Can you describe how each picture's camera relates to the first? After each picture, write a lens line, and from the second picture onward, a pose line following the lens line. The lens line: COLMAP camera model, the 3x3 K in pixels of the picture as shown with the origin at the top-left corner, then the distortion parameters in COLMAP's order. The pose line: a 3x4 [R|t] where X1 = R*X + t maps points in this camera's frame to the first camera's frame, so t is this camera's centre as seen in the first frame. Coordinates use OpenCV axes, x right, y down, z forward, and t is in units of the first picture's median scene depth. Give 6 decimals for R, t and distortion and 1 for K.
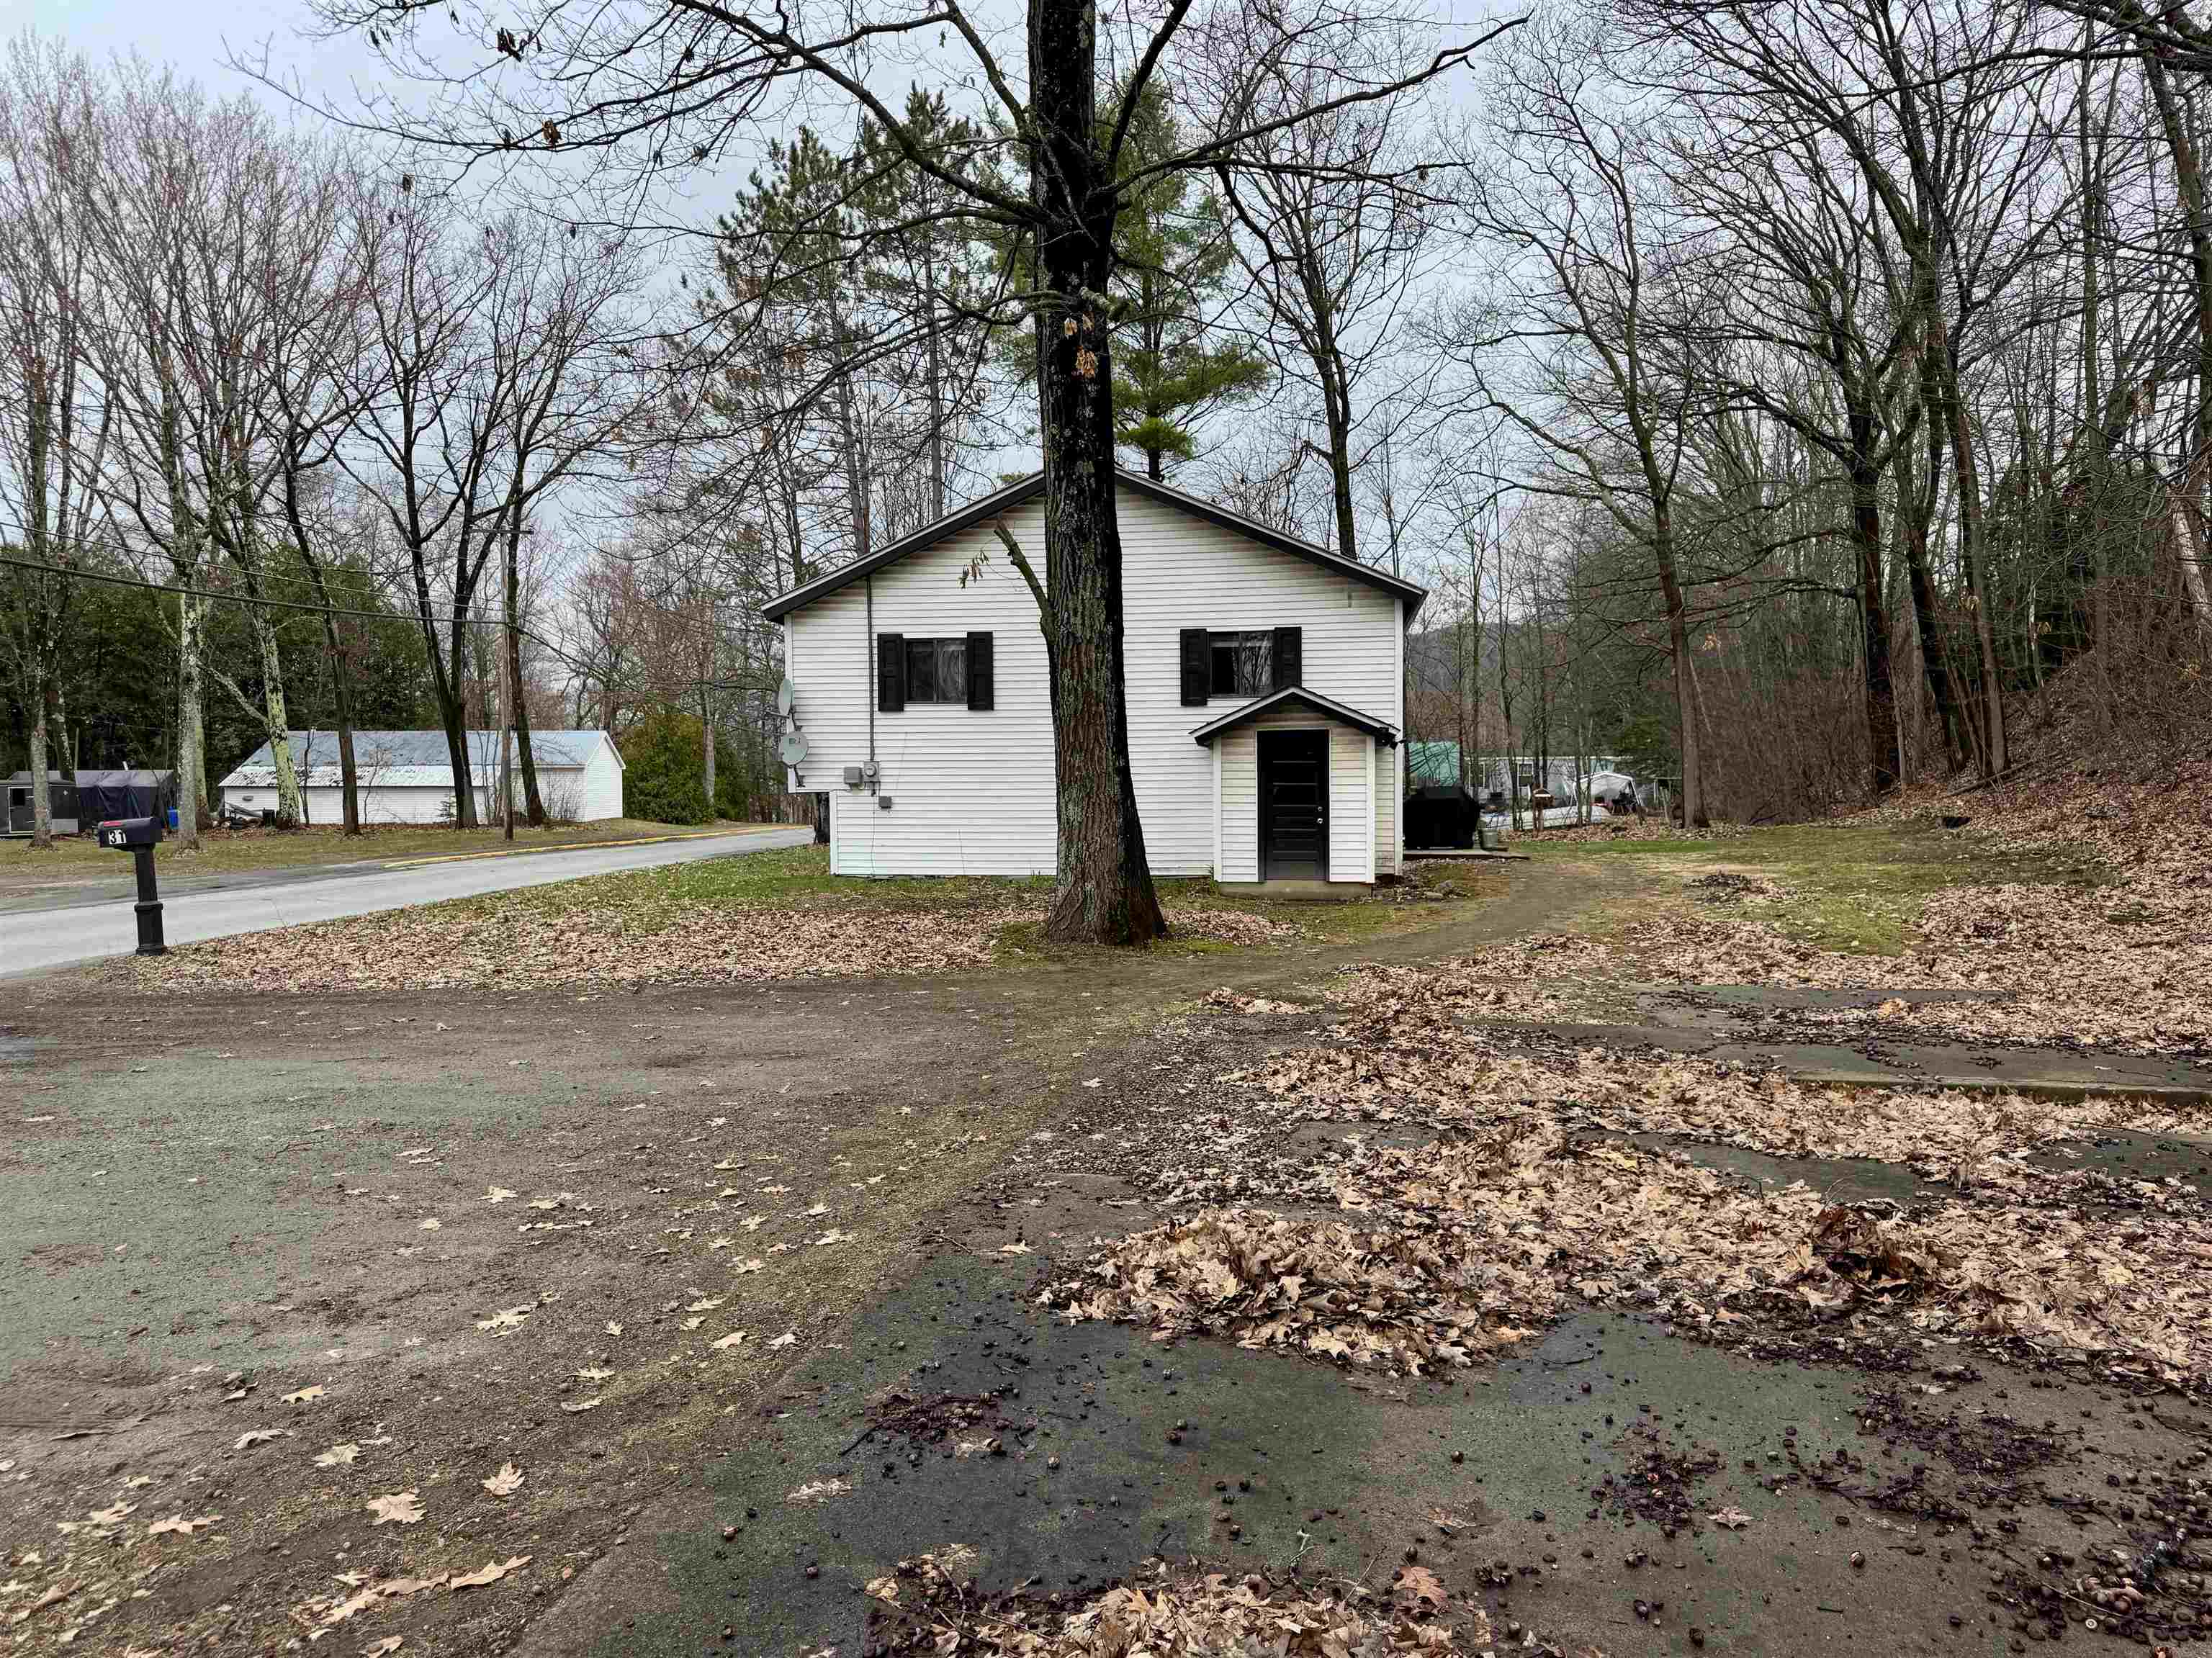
lens RADIAL K [[1564.0, 0, 1098.2], [0, 1564.0, 826.0], [0, 0, 1]] dist [0.003957, 0.000726]
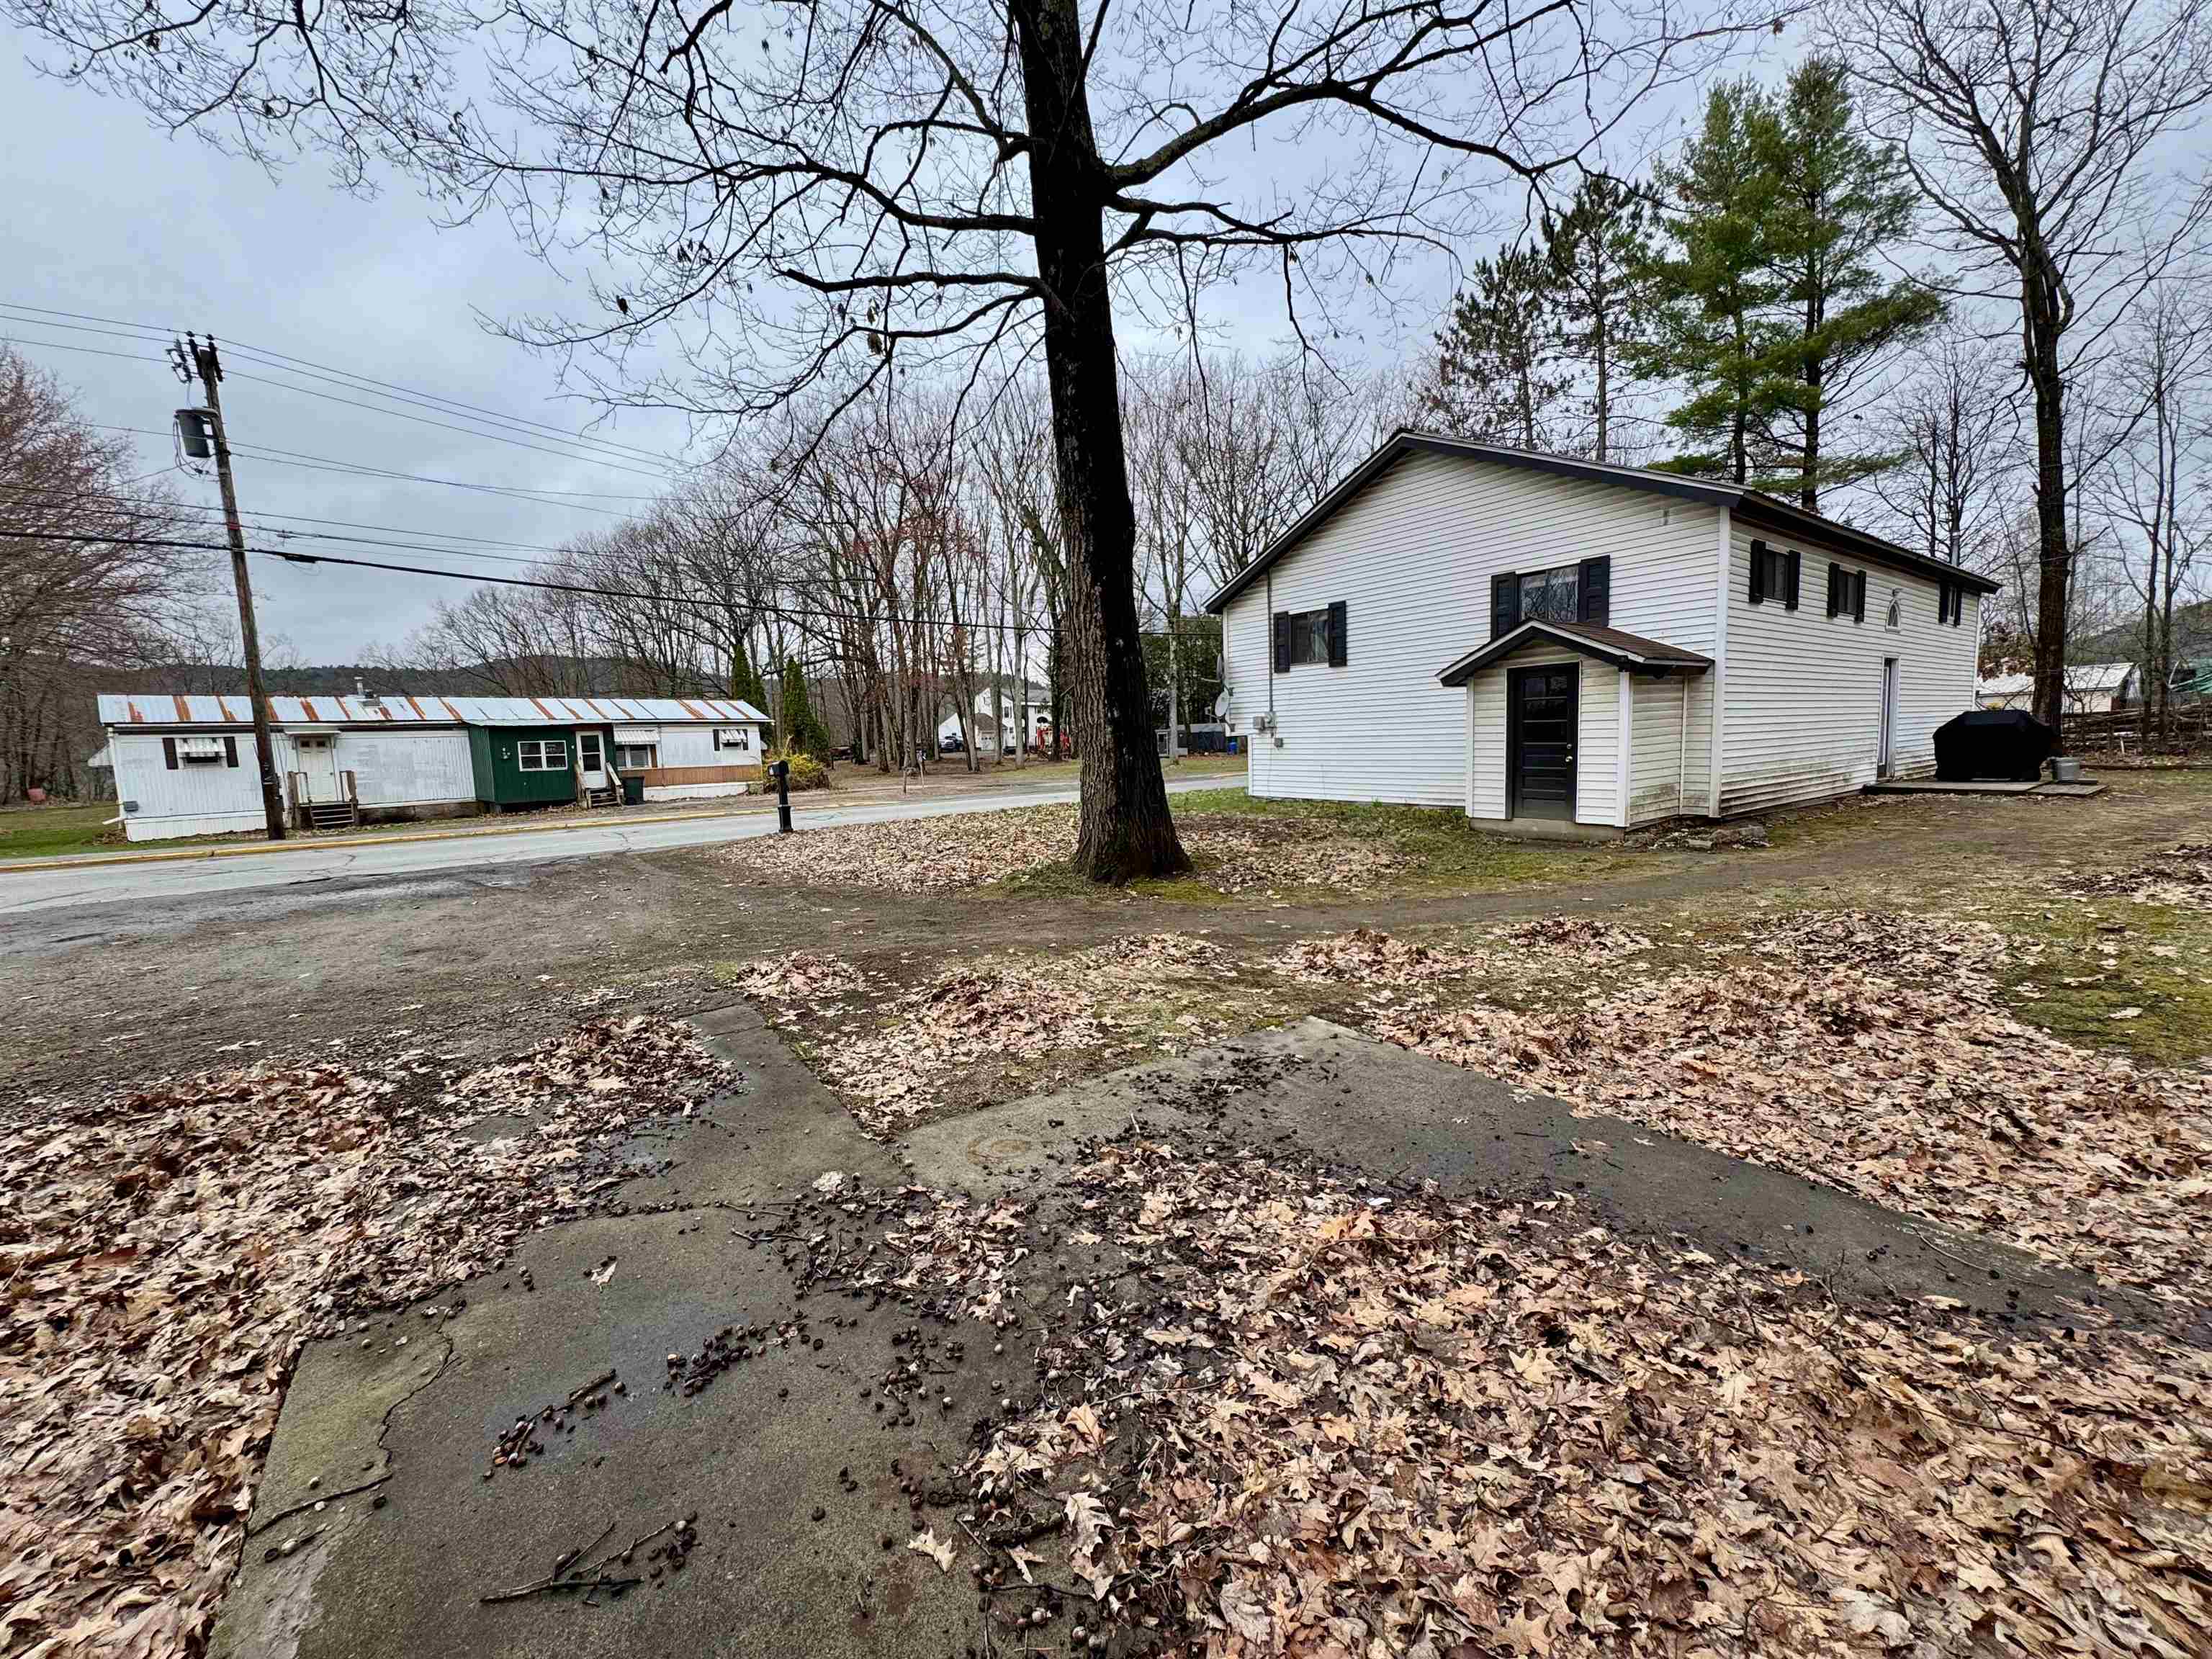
lens RADIAL K [[878.3, 0, 1106.2], [0, 878.3, 831.0], [0, 0, 1]] dist [-0.004423, 0.000714]
pose [[0.706515, 0.059476, -0.705195, 0.300716], [0.008030, 0.995724, 0.092025, -0.010279], [0.707653, -0.070680, 0.703016, 0.390570]]
